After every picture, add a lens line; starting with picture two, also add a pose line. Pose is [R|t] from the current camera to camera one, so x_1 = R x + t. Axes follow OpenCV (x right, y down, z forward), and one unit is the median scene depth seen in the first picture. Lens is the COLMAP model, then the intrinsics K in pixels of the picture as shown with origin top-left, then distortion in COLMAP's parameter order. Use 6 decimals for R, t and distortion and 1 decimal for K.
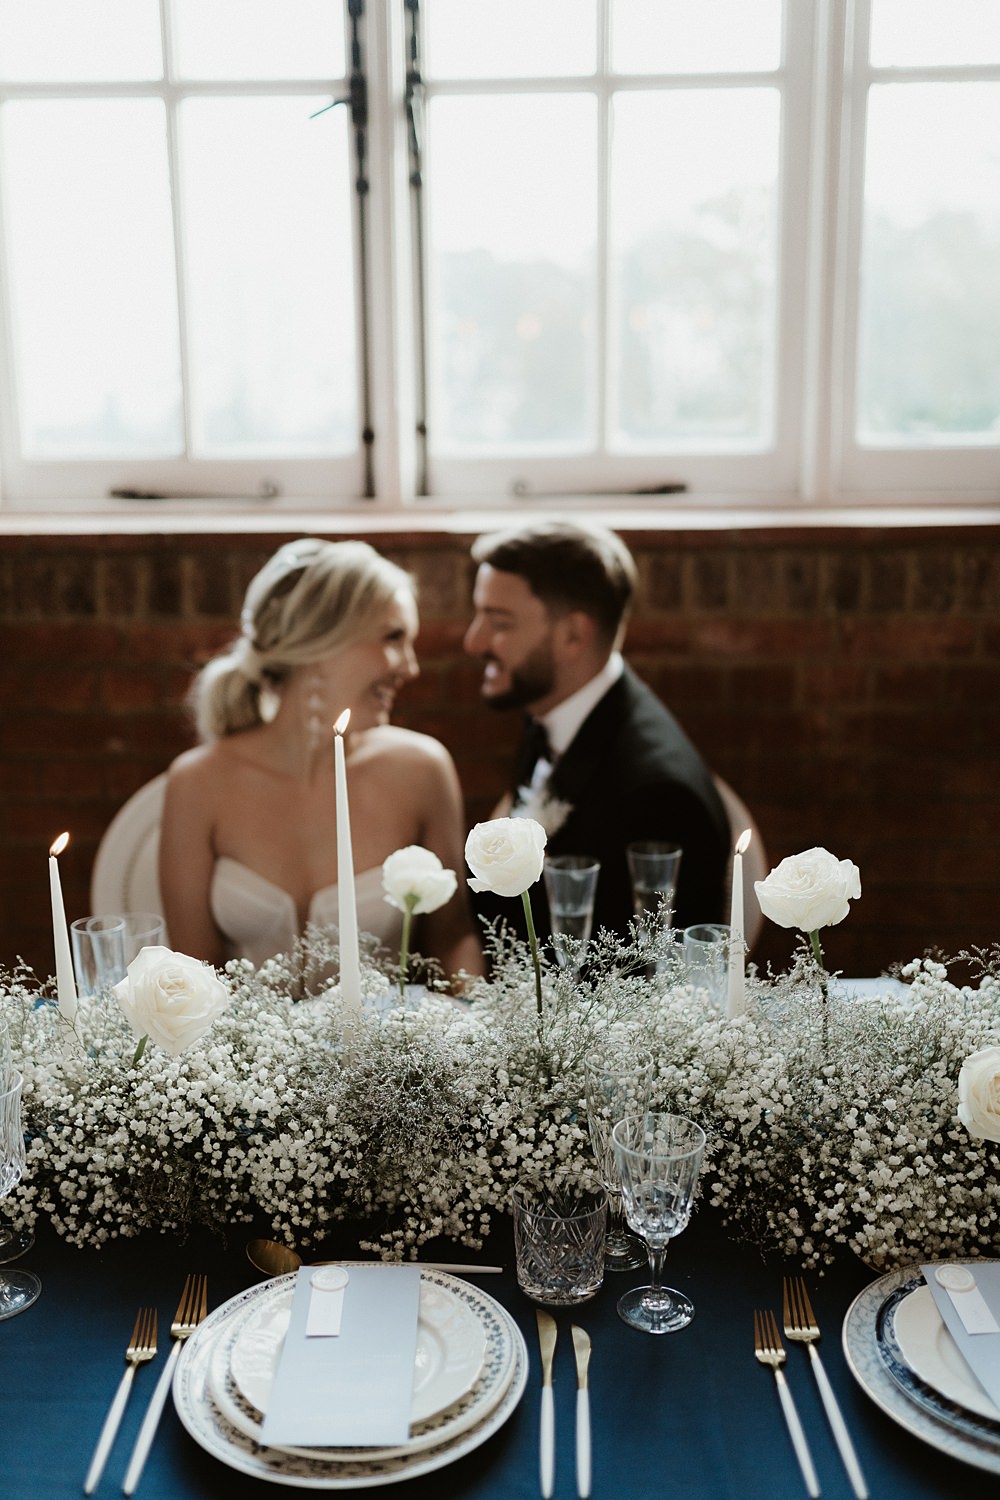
lens RADIAL K [[1427.3, 0, 497.9], [0, 1427.3, 744.5], [0, 0, 1]] dist [0.006925, 0.005266]
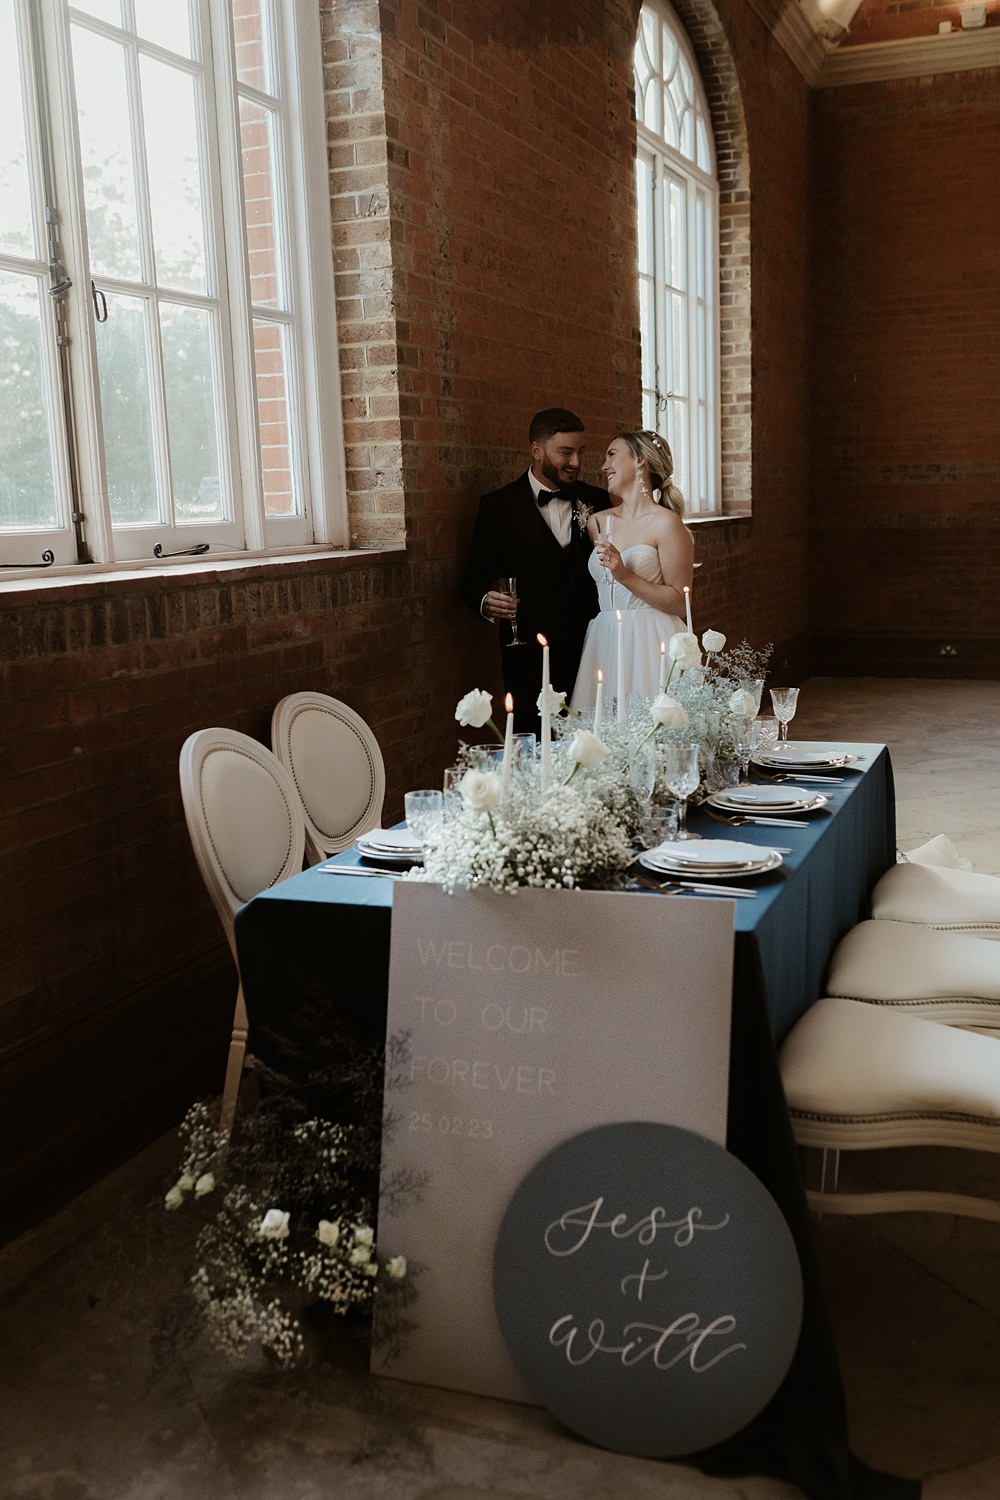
lens RADIAL K [[1450.7, 0, 500.0], [0, 1450.7, 750.0], [0, 0, 1]] dist [0.006012, 0.011908]
pose [[0.348369, -0.160986, 0.923430, -1.390917], [0.227397, 0.970228, 0.083358, -0.023033], [-0.909357, 0.180946, 0.374605, 0.153949]]
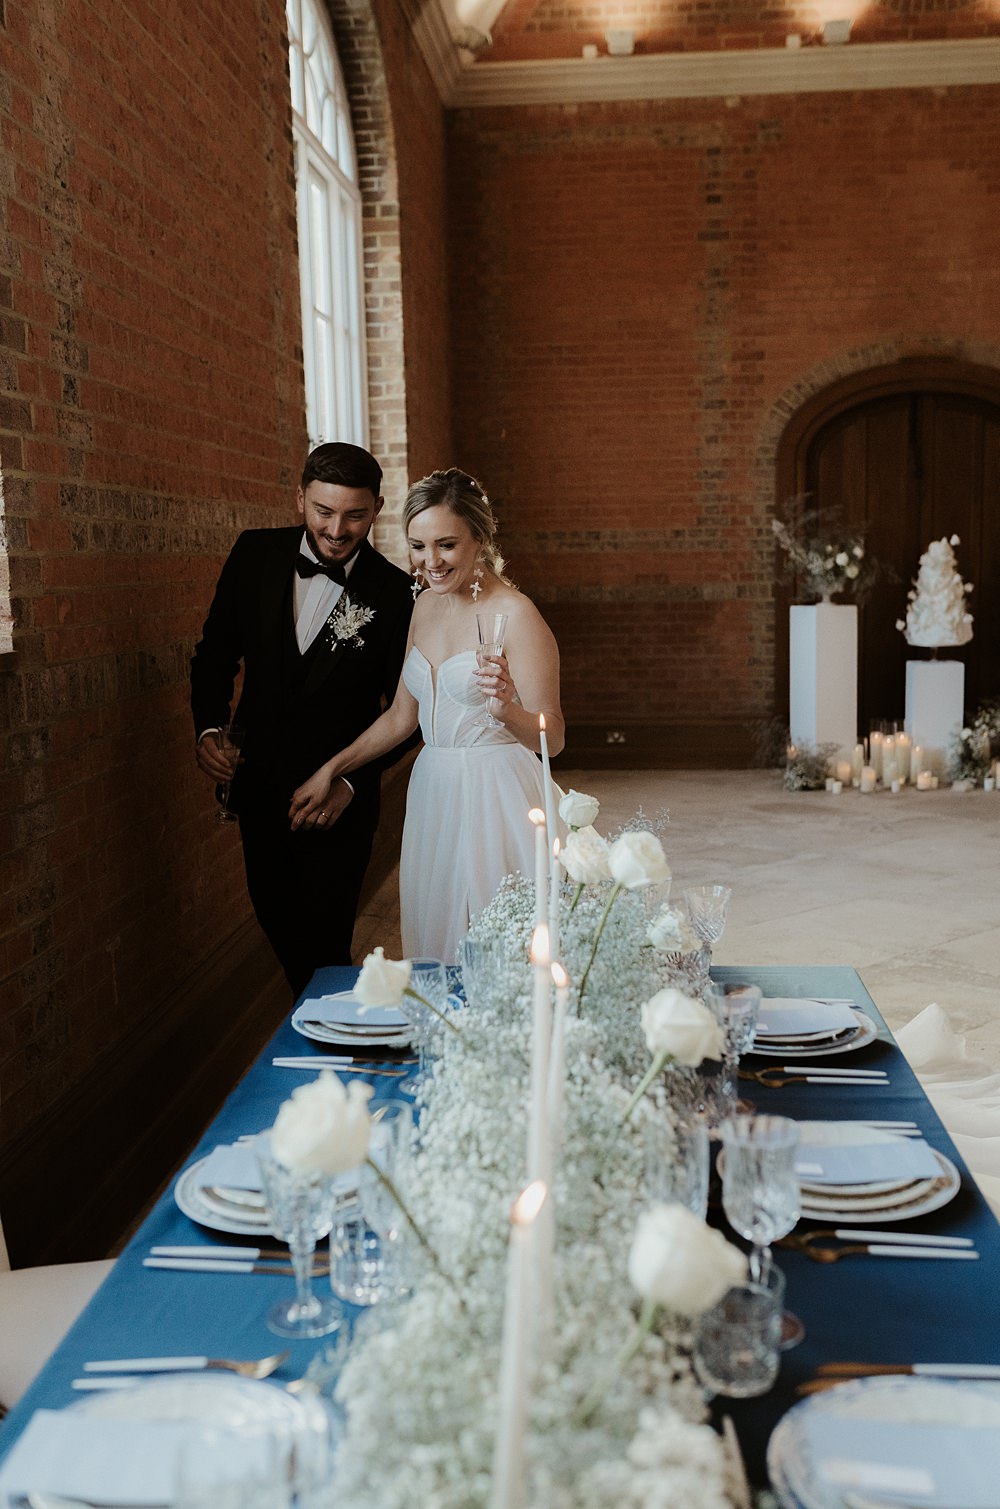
lens RADIAL K [[1471.1, 0, 484.6], [0, 1471.1, 734.7], [0, 0, 1]] dist [0.010530, 0.002059]
pose [[0.072445, -0.112983, 0.990952, -0.724621], [0.234343, 0.967676, 0.093197, -0.109597], [-0.969451, 0.225471, 0.096580, 0.494149]]
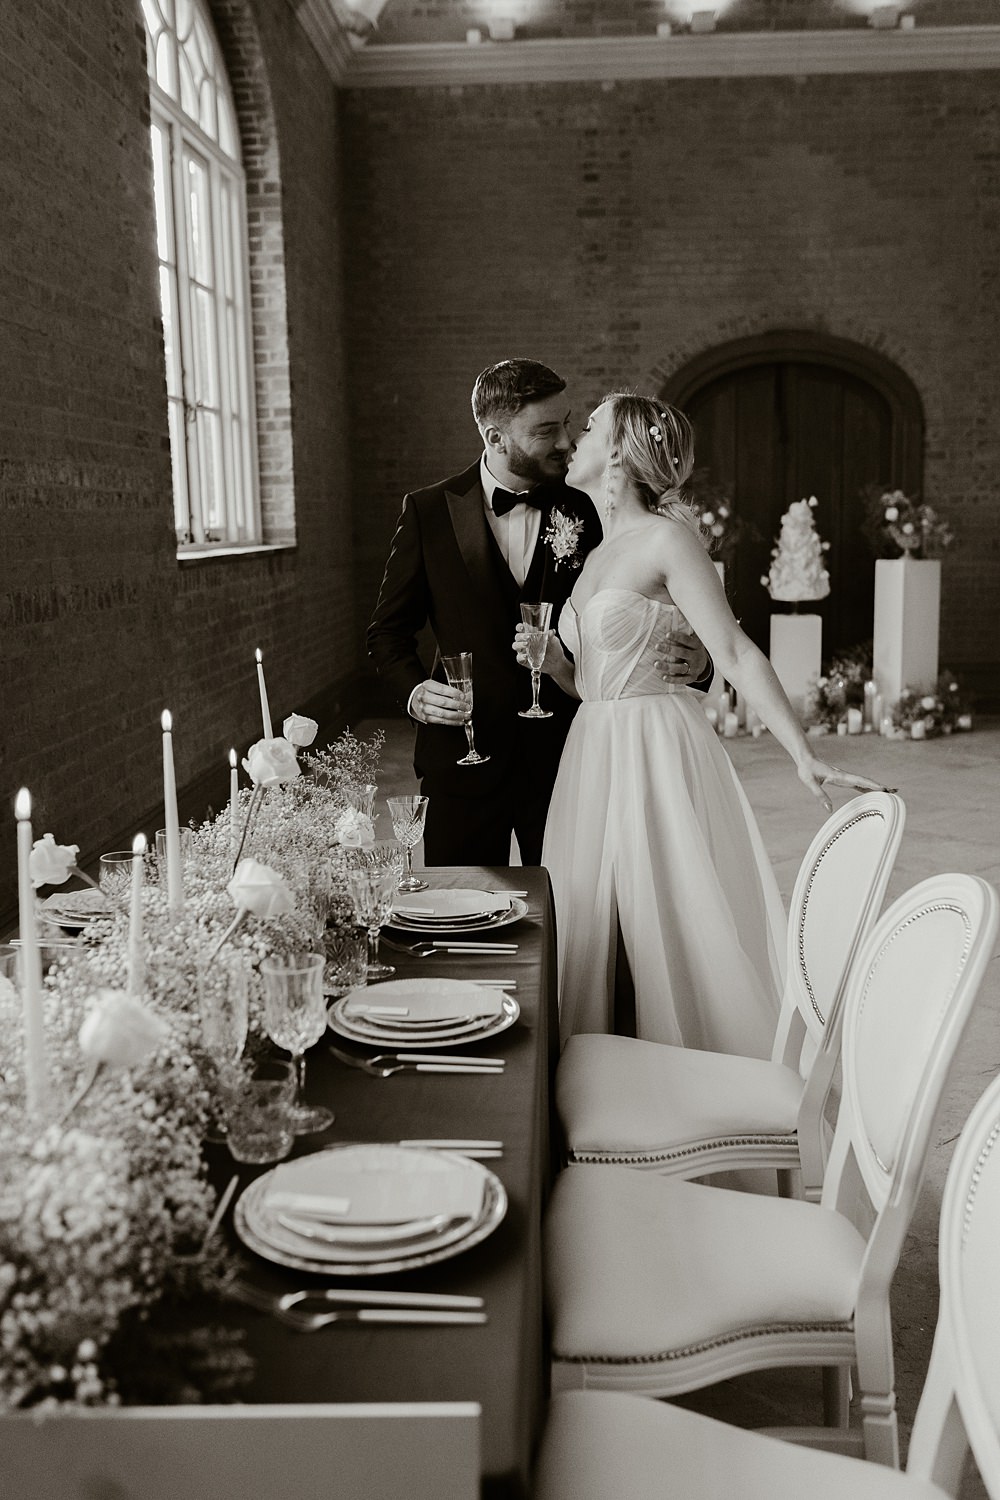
lens RADIAL K [[1426.0, 0, 482.0], [0, 1426.0, 749.3], [0, 0, 1]] dist [-0.062418, 0.087059]
pose [[0.040479, -0.153390, 0.987336, -0.830158], [0.233569, 0.962221, 0.139912, -0.059206], [-0.971497, 0.224948, 0.074777, 0.318359]]
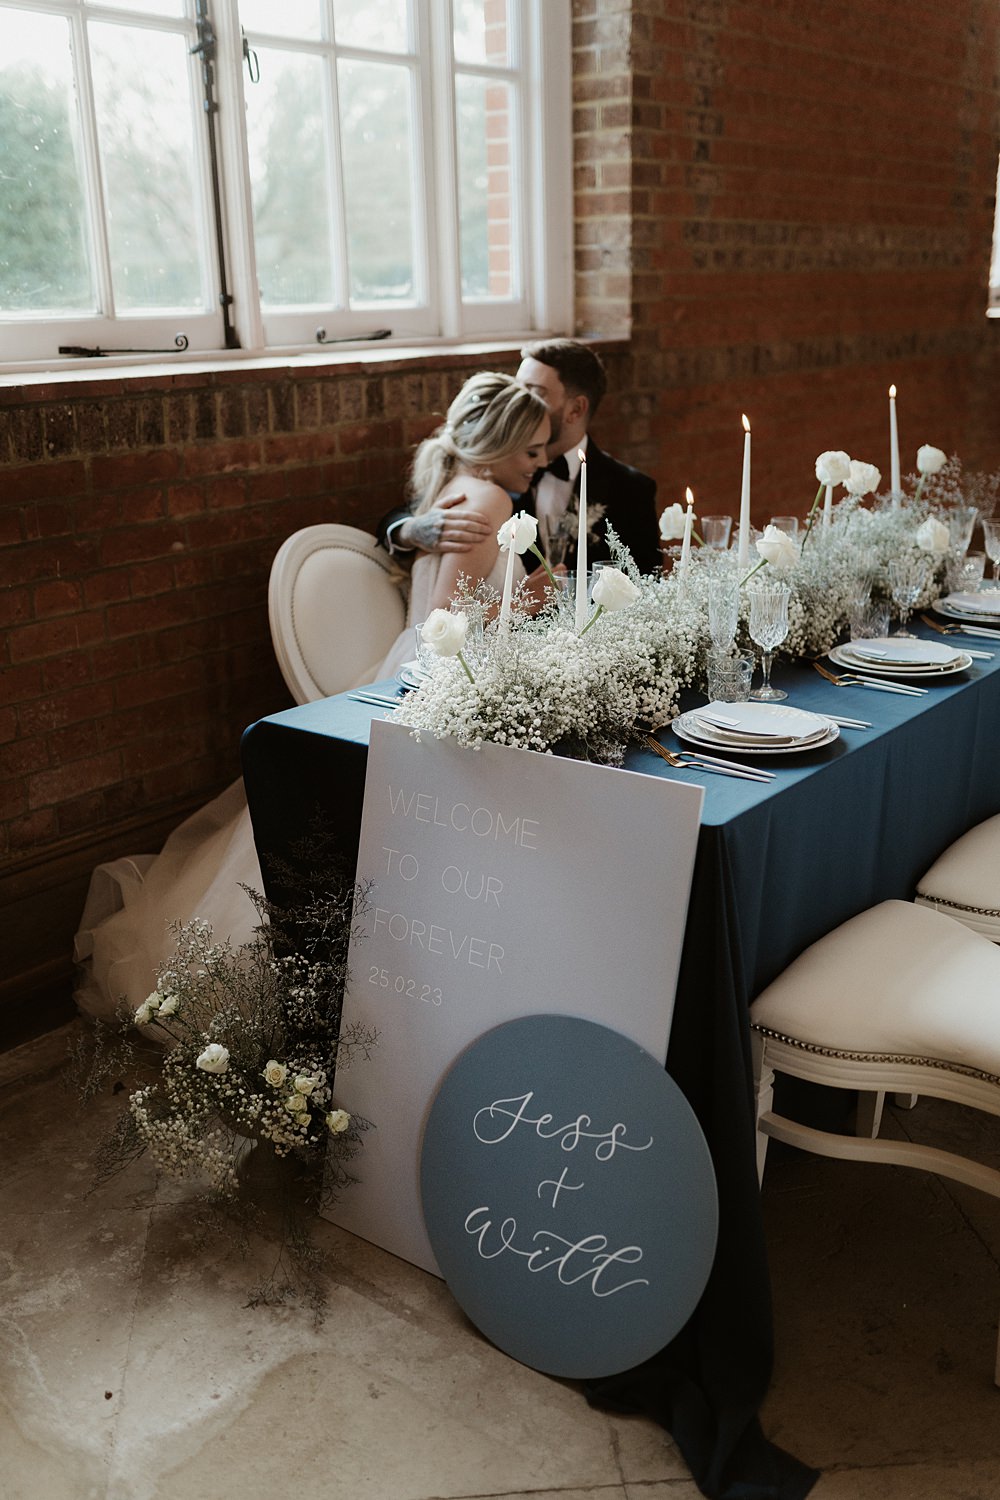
lens RADIAL K [[1427.3, 0, 497.9], [0, 1427.3, 744.5], [0, 0, 1]] dist [0.006925, 0.005266]
pose [[0.616308, -0.243614, 0.748877, -1.123136], [0.180656, 0.969325, 0.166652, 0.011836], [-0.766504, 0.032580, 0.641413, -0.042403]]
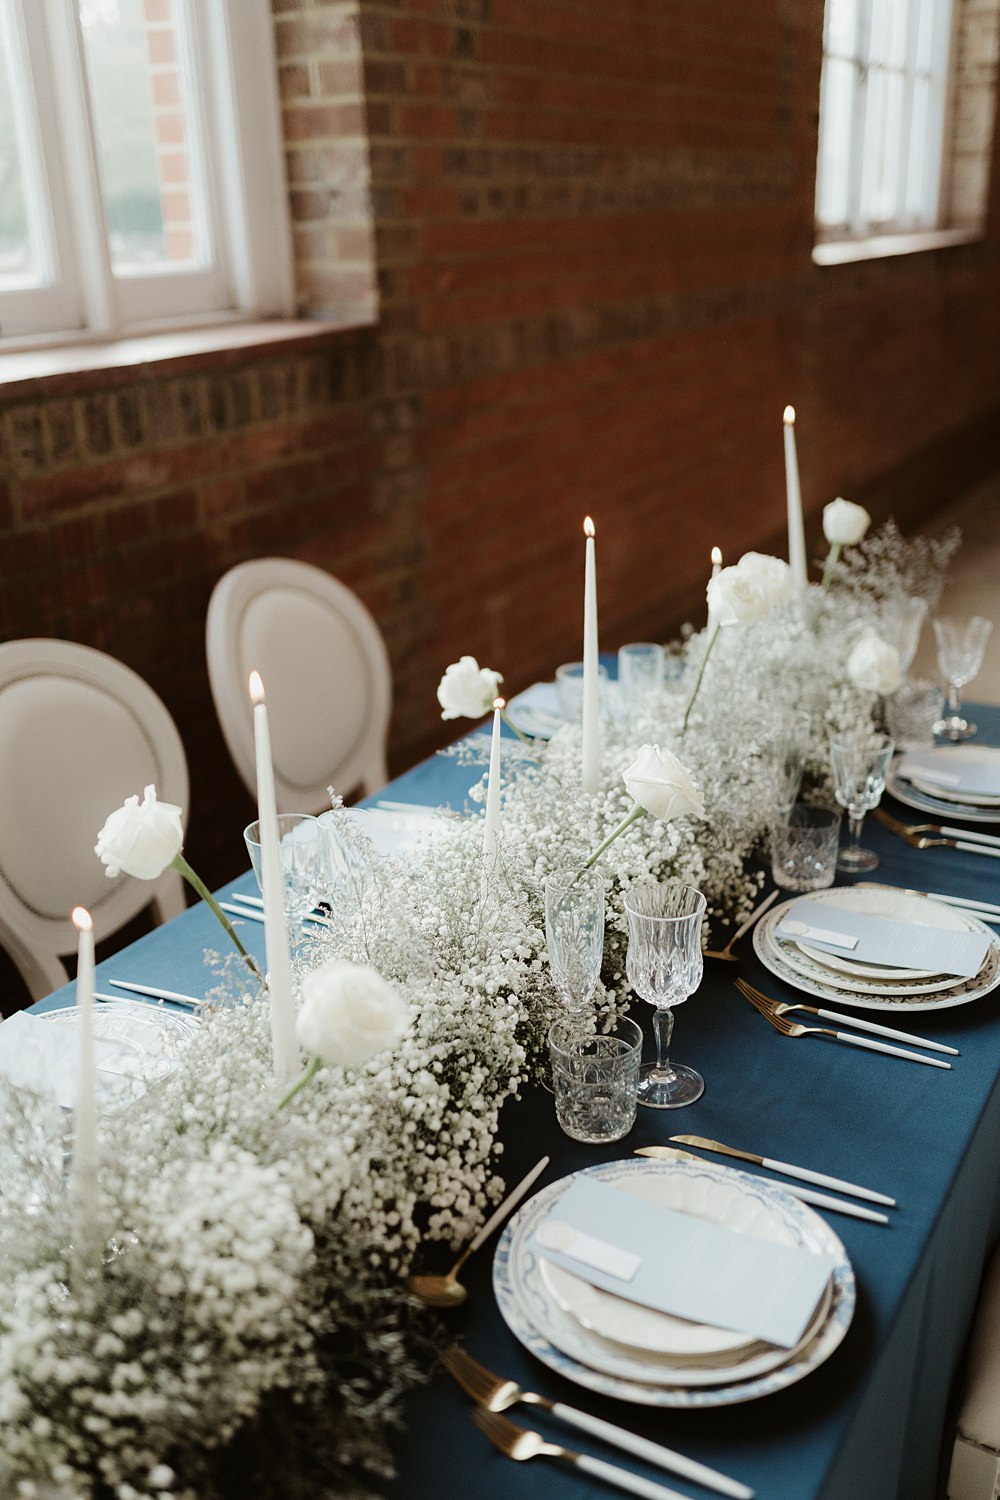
lens RADIAL K [[1427.3, 0, 497.9], [0, 1427.3, 744.5], [0, 0, 1]] dist [0.006925, 0.005266]
pose [[0.483274, -0.315765, 0.816540, -0.623778], [0.209941, 0.947274, 0.242067, -0.084349], [-0.849924, 0.054440, 0.524085, 0.249989]]
